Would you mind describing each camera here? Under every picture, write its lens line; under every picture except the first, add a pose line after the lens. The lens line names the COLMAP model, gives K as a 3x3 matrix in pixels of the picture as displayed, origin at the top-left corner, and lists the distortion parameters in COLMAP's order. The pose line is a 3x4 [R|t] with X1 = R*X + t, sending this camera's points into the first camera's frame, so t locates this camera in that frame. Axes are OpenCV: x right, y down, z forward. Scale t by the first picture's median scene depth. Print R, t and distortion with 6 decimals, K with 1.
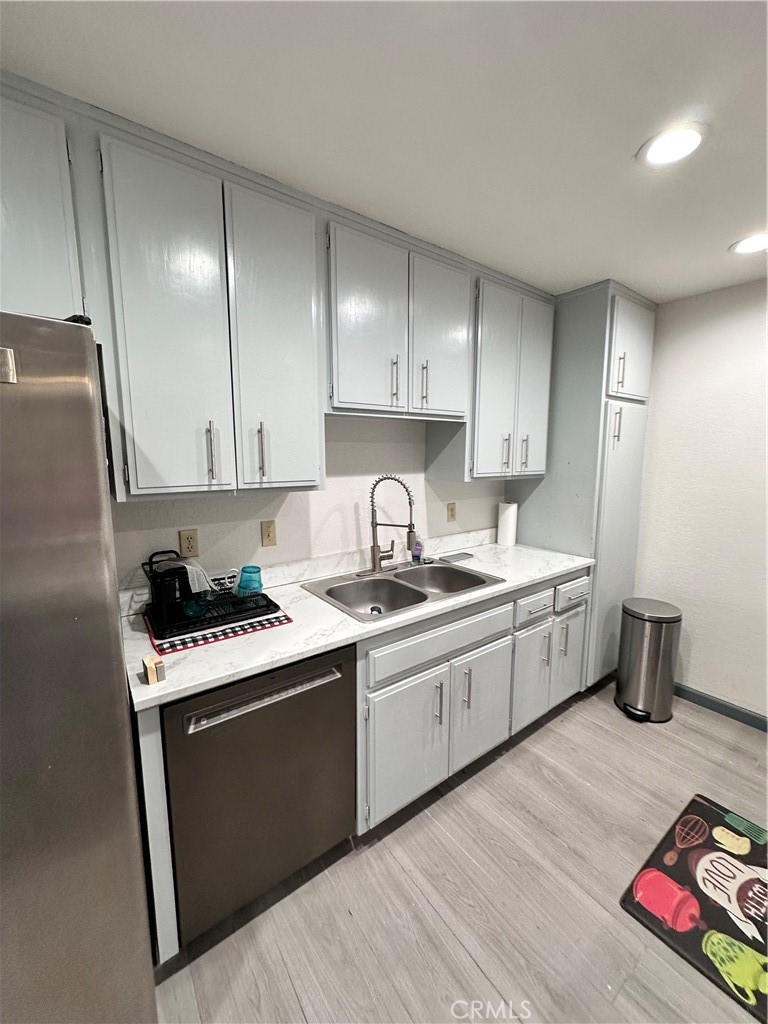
lens RADIAL K [[409.6, 0, 384.0], [0, 409.6, 510.0], [0, 0, 1]] dist [-0.005812, 0.001613]
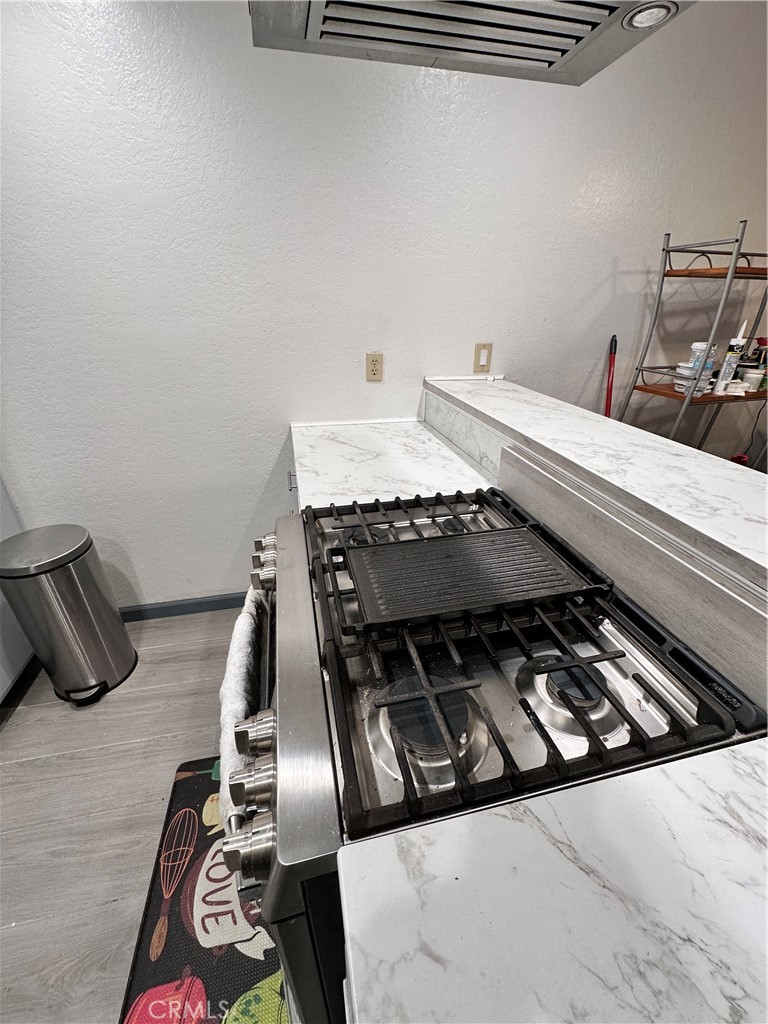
lens RADIAL K [[409.6, 0, 383.2], [0, 409.6, 509.3], [0, 0, 1]] dist [-0.005812, 0.001613]
pose [[0.408515, -0.412713, 0.814115, 0.527919], [0.123648, 0.908736, 0.398636, 0.013939], [-0.904338, -0.062185, 0.422263, 0.389412]]
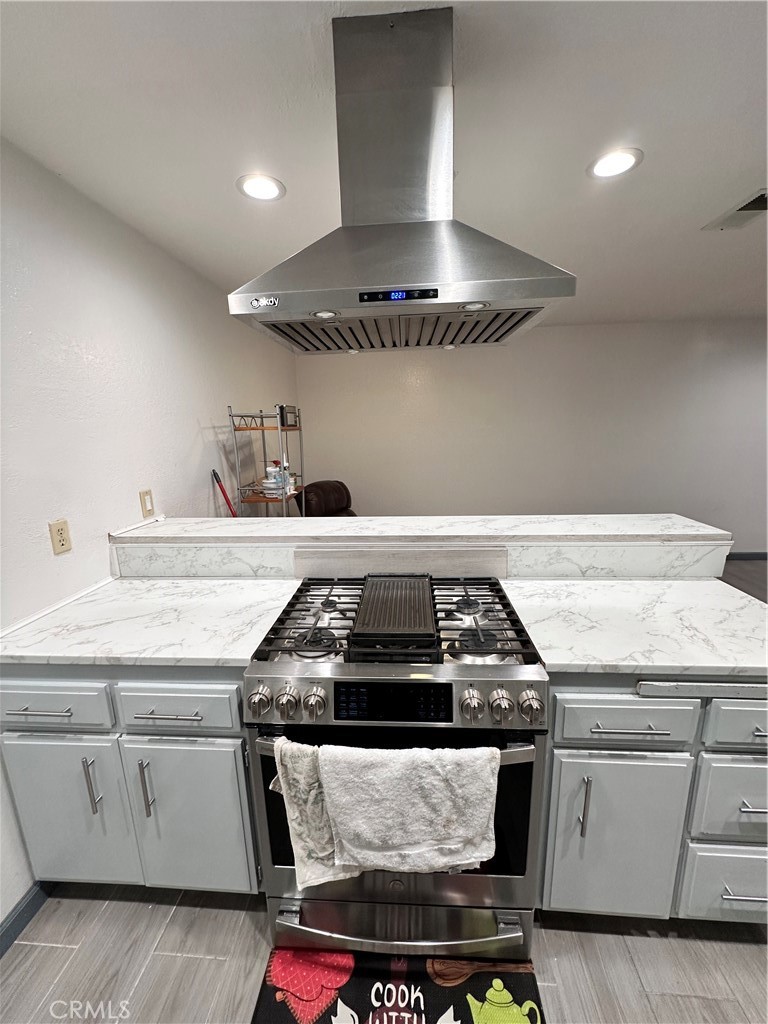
lens RADIAL K [[409.6, 0, 383.8], [0, 409.6, 511.3], [0, 0, 1]] dist [-0.005812, 0.001613]
pose [[-0.757886, -0.117798, 0.641664, 0.448542], [0.113135, 0.944929, 0.307099, -0.135491], [-0.642503, 0.305340, -0.702821, 0.996617]]
